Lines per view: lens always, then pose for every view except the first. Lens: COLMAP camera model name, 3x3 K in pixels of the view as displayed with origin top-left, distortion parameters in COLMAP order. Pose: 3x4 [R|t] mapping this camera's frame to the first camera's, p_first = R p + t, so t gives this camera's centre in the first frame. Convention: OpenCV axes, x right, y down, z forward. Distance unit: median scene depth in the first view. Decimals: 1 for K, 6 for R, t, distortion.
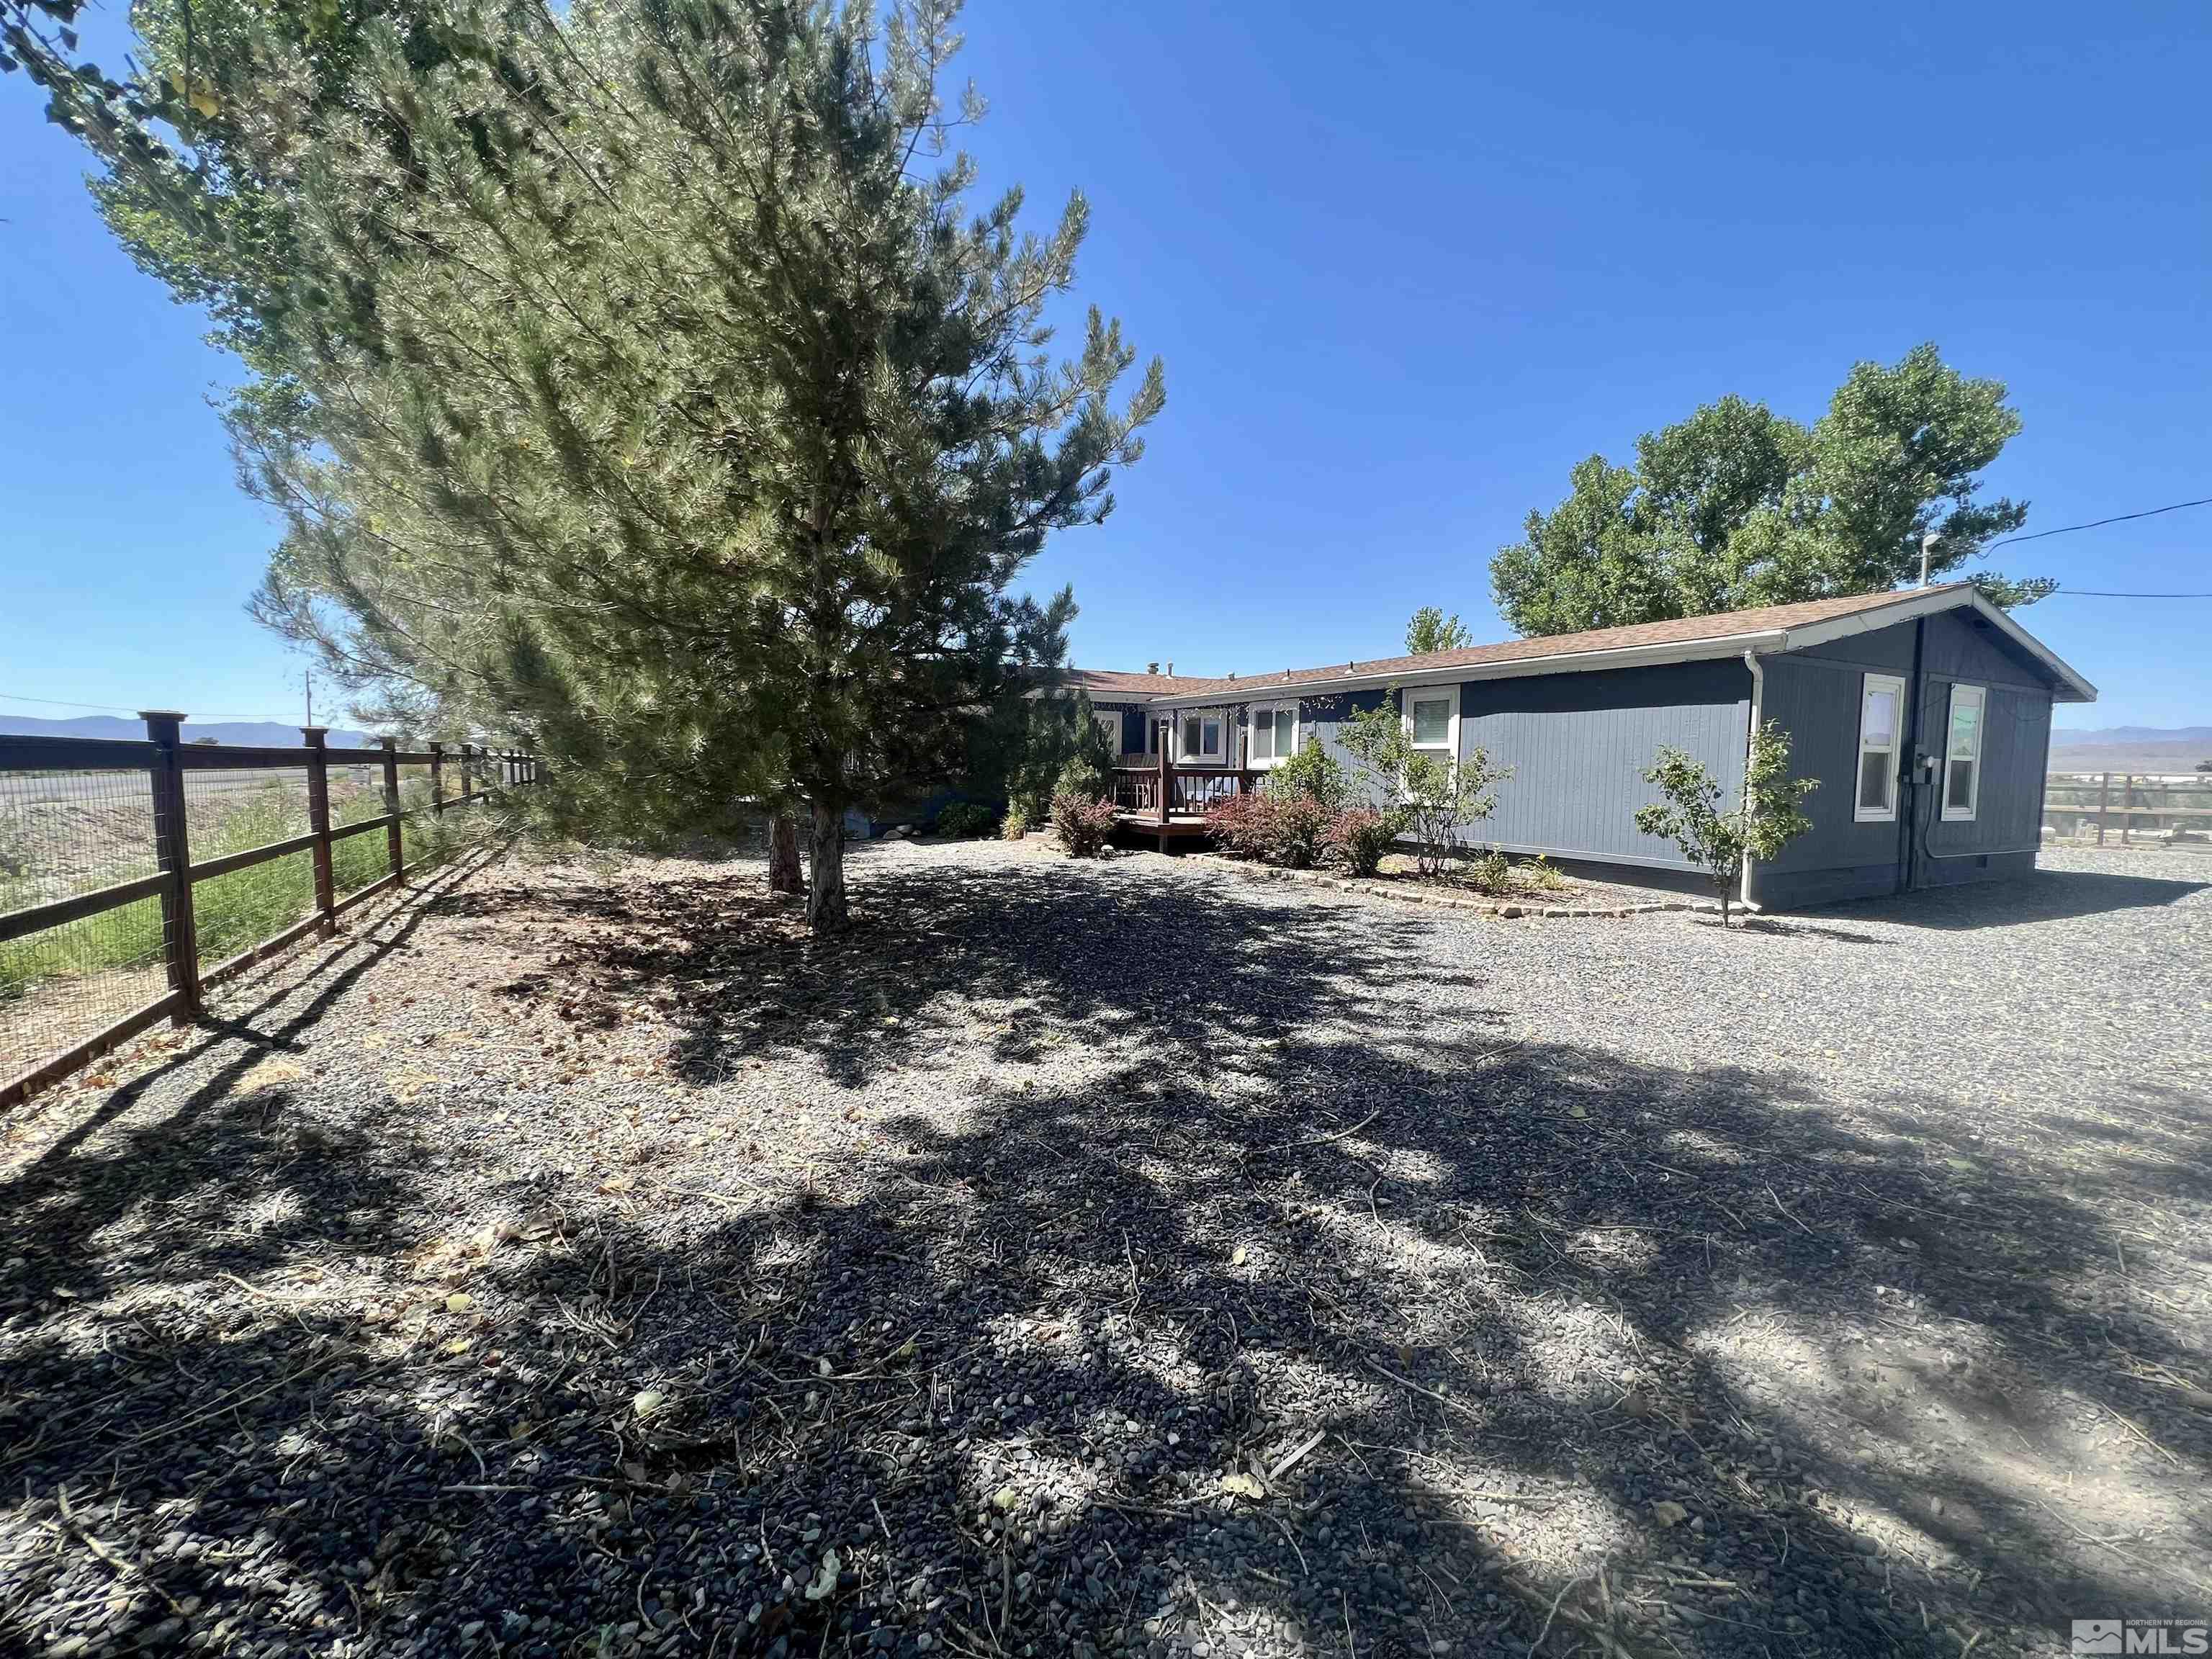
lens RADIAL K [[889.9, 0, 1109.6], [0, 889.9, 827.1], [0, 0, 1]] dist [-0.004921, 0.001384]
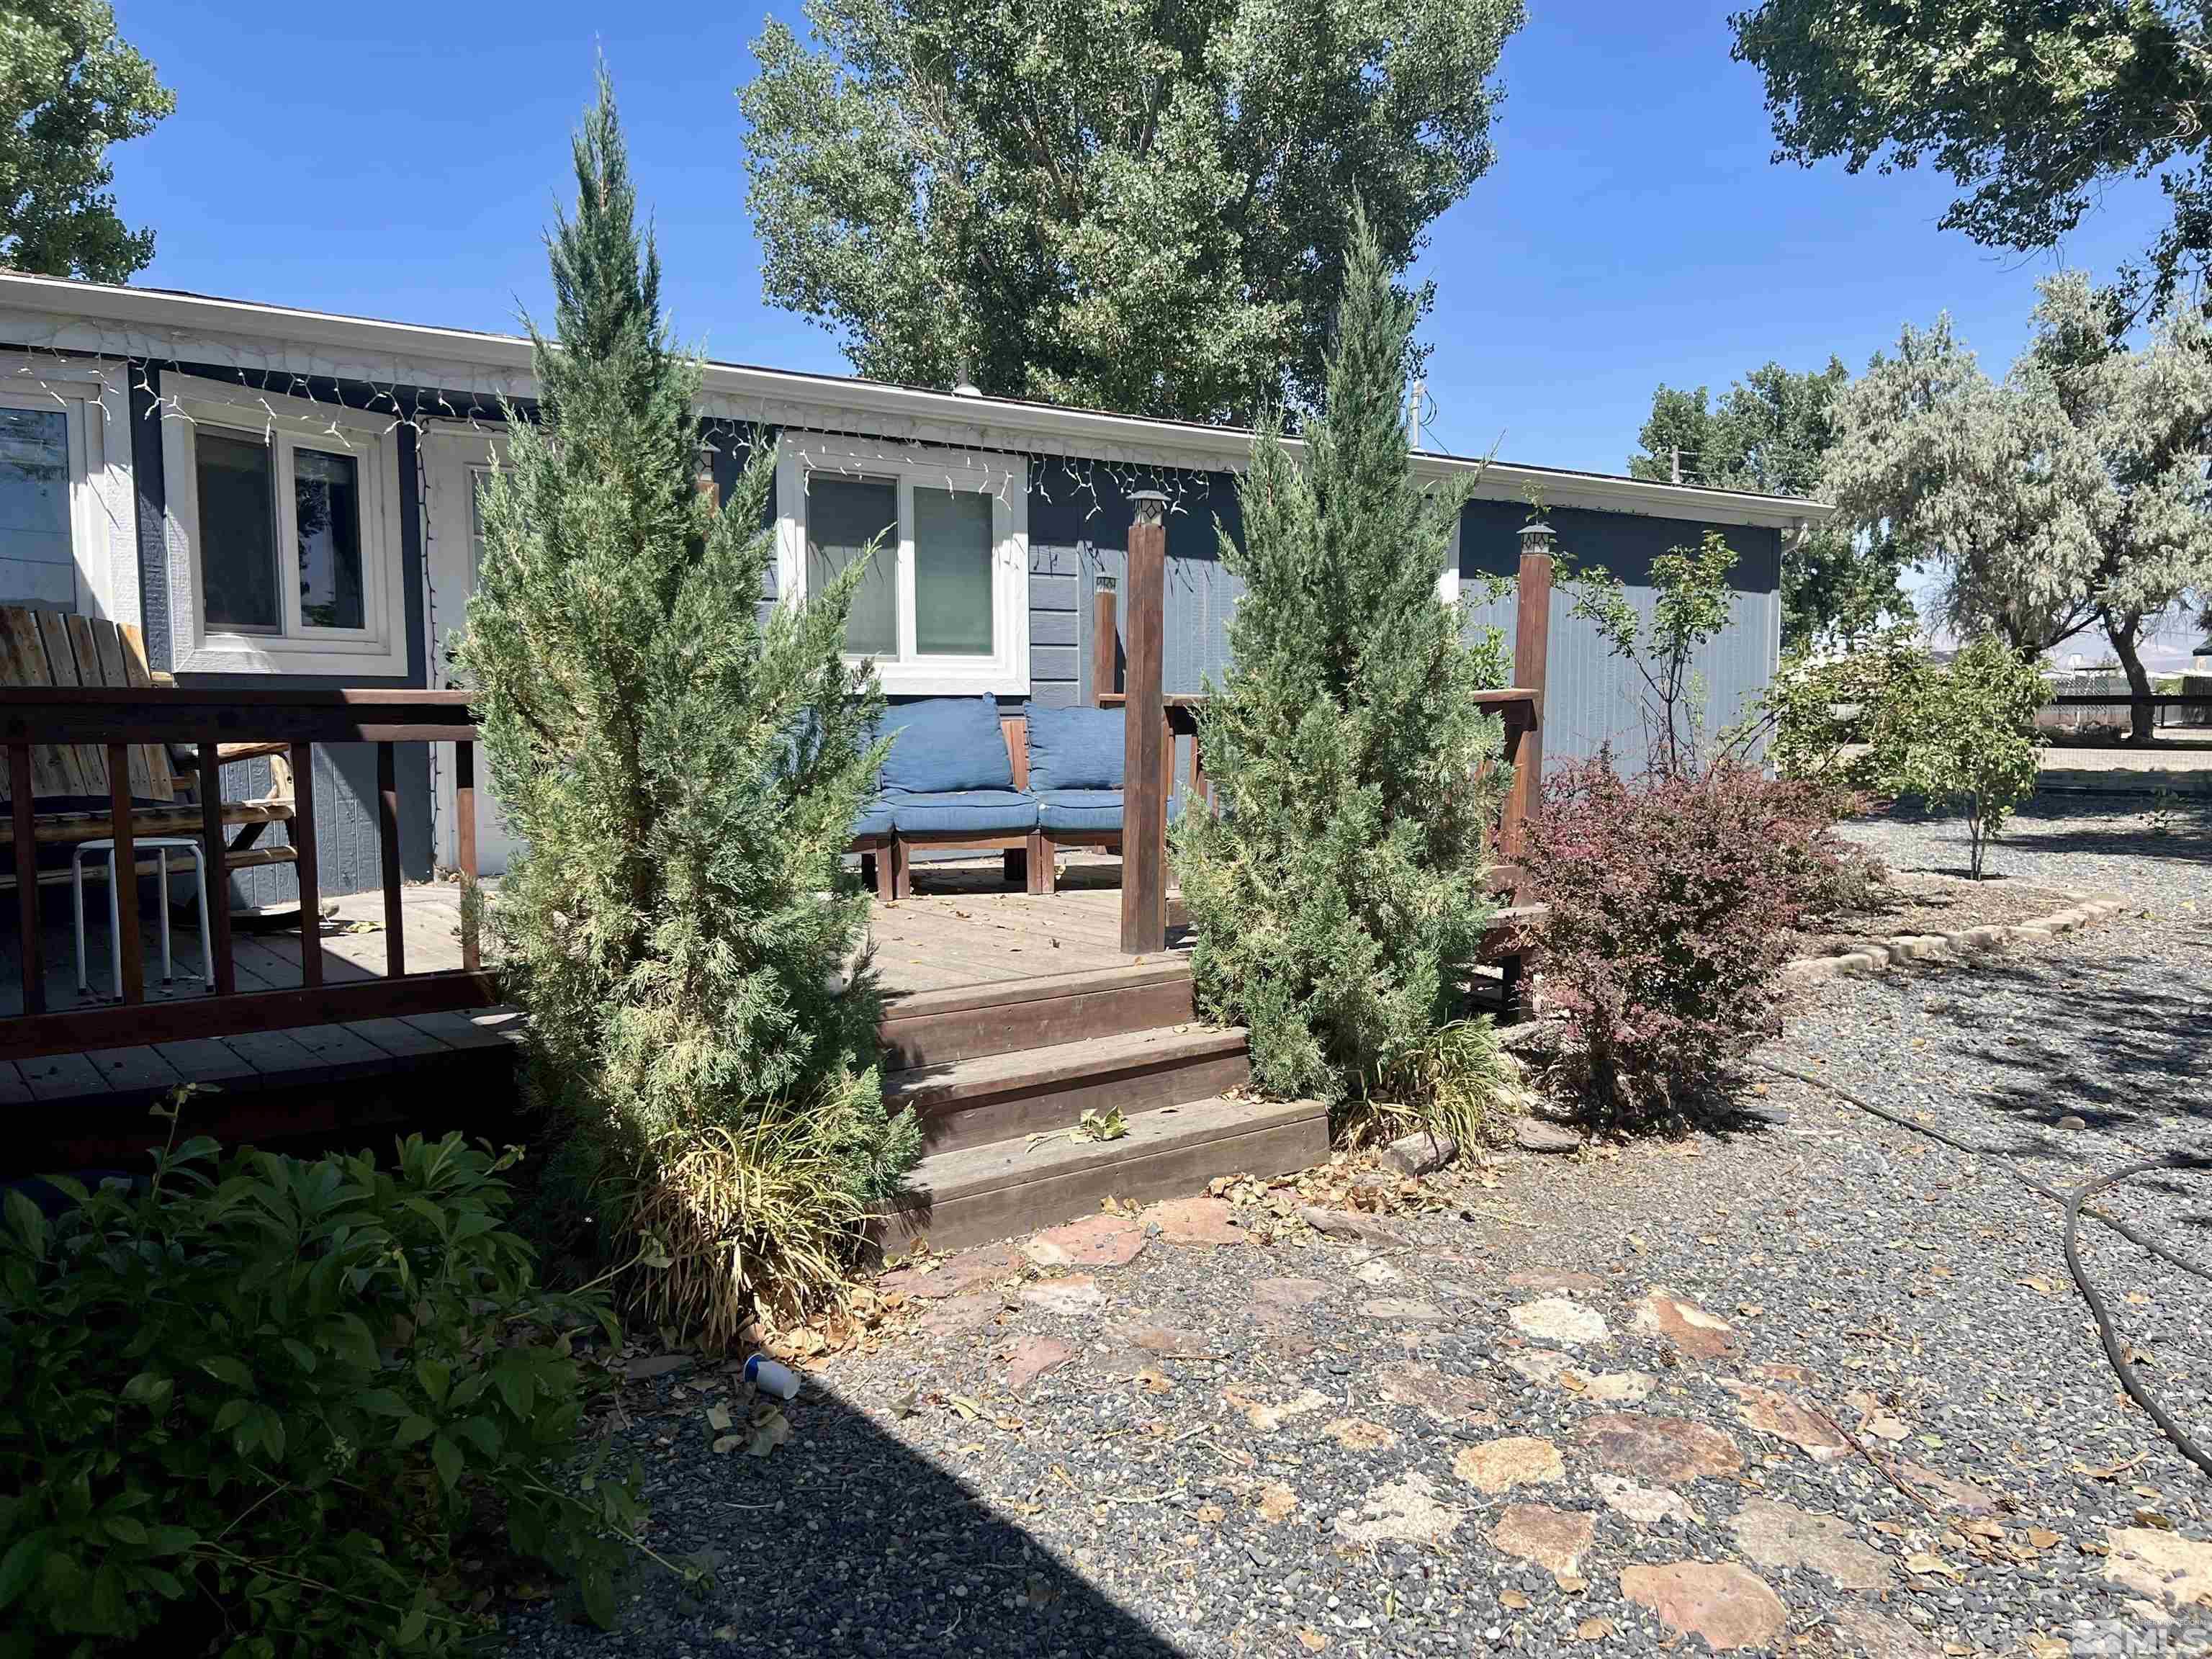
lens RADIAL K [[1677.0, 0, 1116.3], [0, 1677.0, 836.2], [0, 0, 1]] dist [0.035351, -0.021540]
pose [[-0.143800, -0.090194, 0.985488, -0.362288], [0.070725, 0.992355, 0.101142, -0.072333], [-0.987076, 0.084243, -0.136322, 1.044093]]
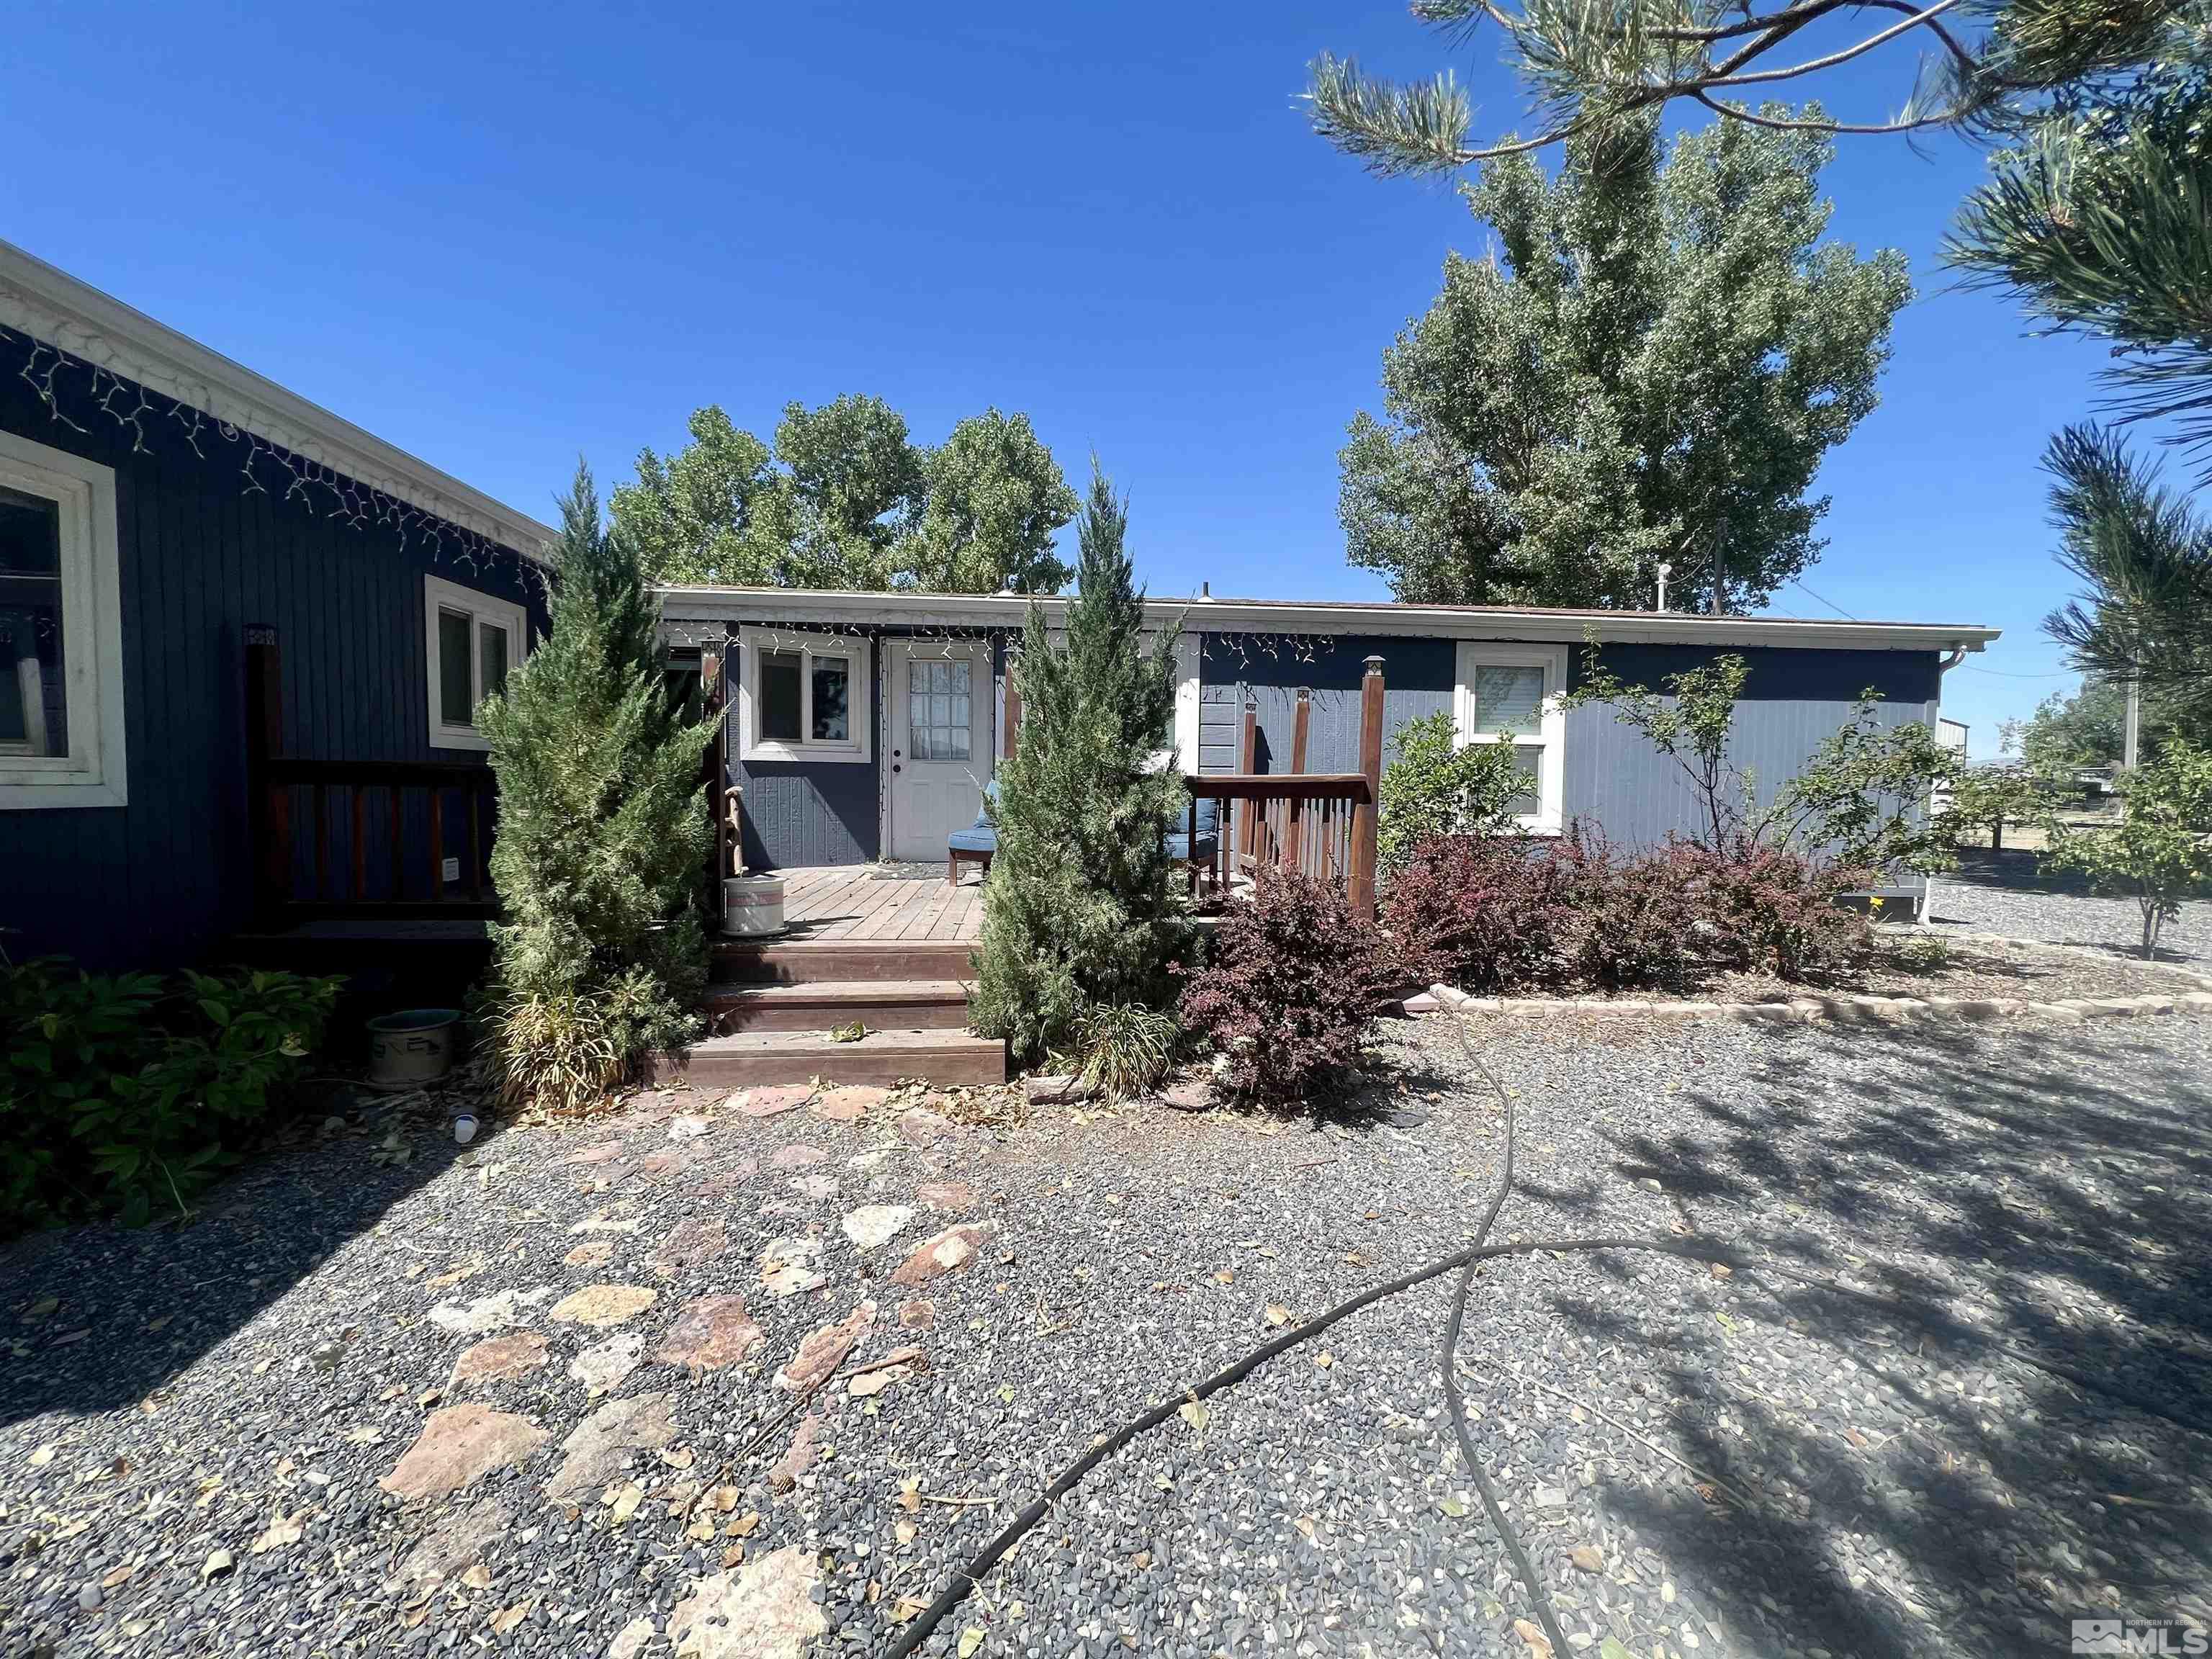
lens RADIAL K [[889.9, 0, 1106.5], [0, 889.9, 828.1], [0, 0, 1]] dist [-0.004921, 0.001384]
pose [[0.415634, -0.054949, 0.907870, -0.272237], [0.055459, 0.997847, 0.035005, -0.055353], [-0.907839, 0.035800, 0.417787, 0.828615]]
